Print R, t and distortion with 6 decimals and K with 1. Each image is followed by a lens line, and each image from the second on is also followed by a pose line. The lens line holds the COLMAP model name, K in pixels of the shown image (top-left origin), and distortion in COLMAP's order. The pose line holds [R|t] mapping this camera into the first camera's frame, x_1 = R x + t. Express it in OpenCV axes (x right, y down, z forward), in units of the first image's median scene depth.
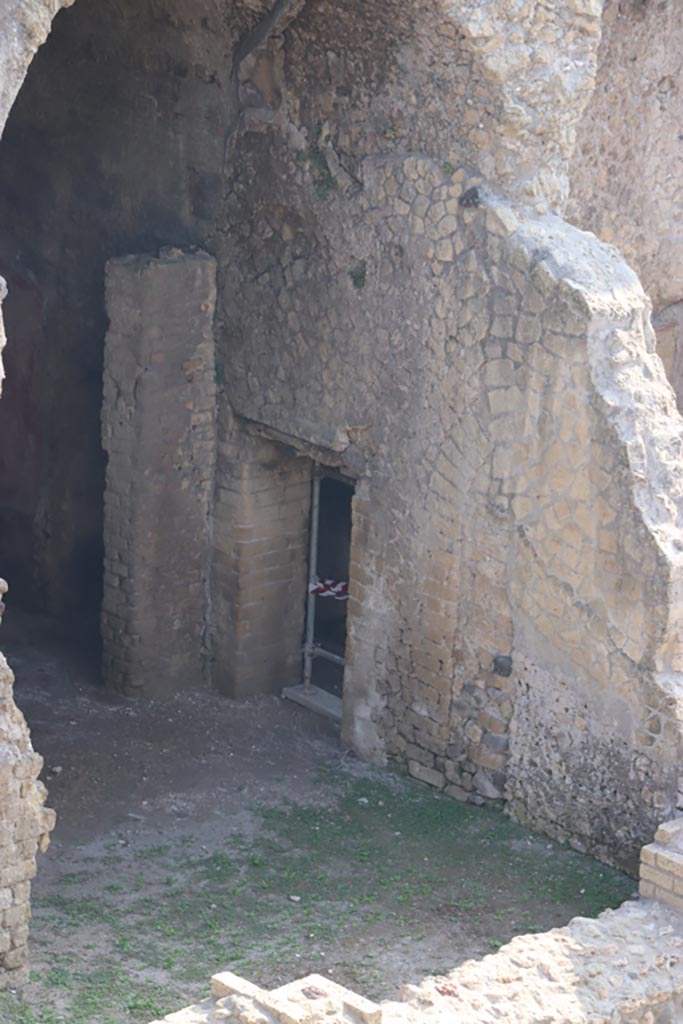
lens RADIAL K [[3643.4, 0, 350.9], [0, 3643.4, 528.7], [0, 0, 1]] dist [1.427577, 0.000000]
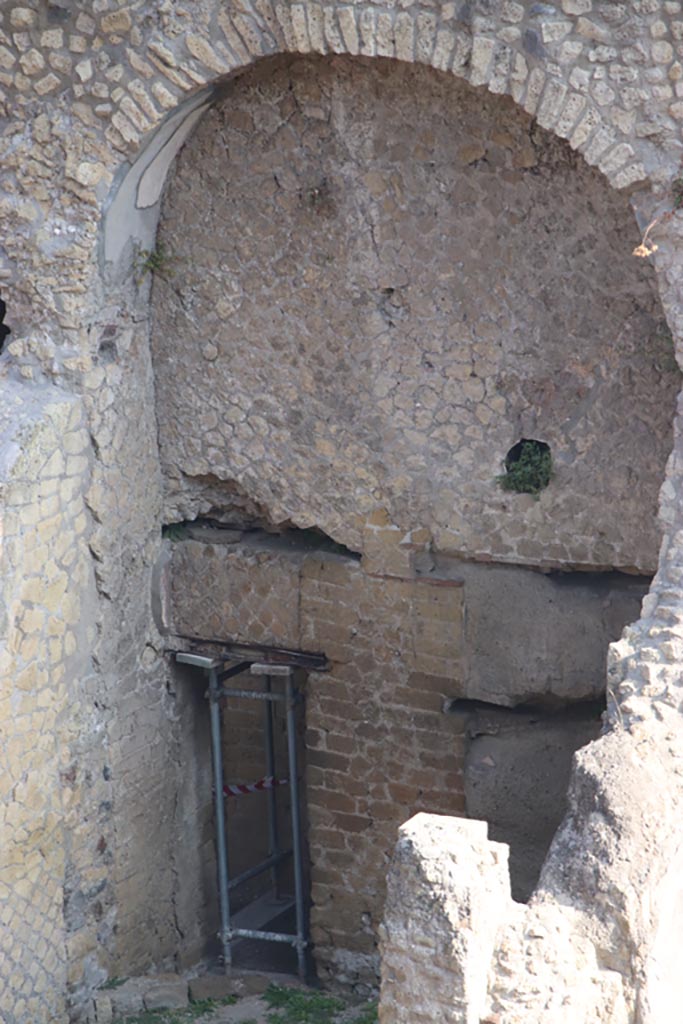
lens RADIAL K [[5333.6, 0, 362.3], [0, 5333.6, 542.5], [0, 0, 1]] dist [2.448447, 0.000000]
pose [[0.299464, 0.206493, -0.931494, 1.336332], [-0.233583, 0.962456, 0.138263, -0.250919], [0.925073, 0.176177, 0.336454, 0.633927]]
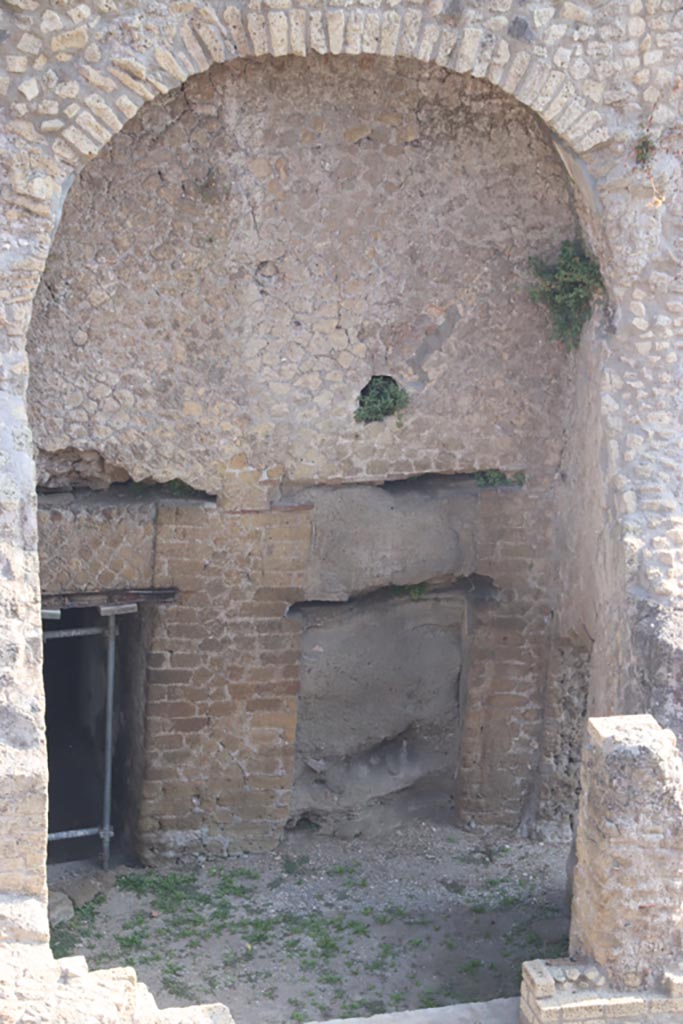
lens RADIAL K [[3001.8, 0, 339.0], [0, 3001.8, 539.8], [0, 0, 1]] dist [1.040634, 0.000000]
pose [[0.866197, 0.177059, -0.467282, 0.515993], [-0.149988, 0.984126, 0.094867, -0.136310], [0.476661, -0.012087, 0.879004, 0.342446]]
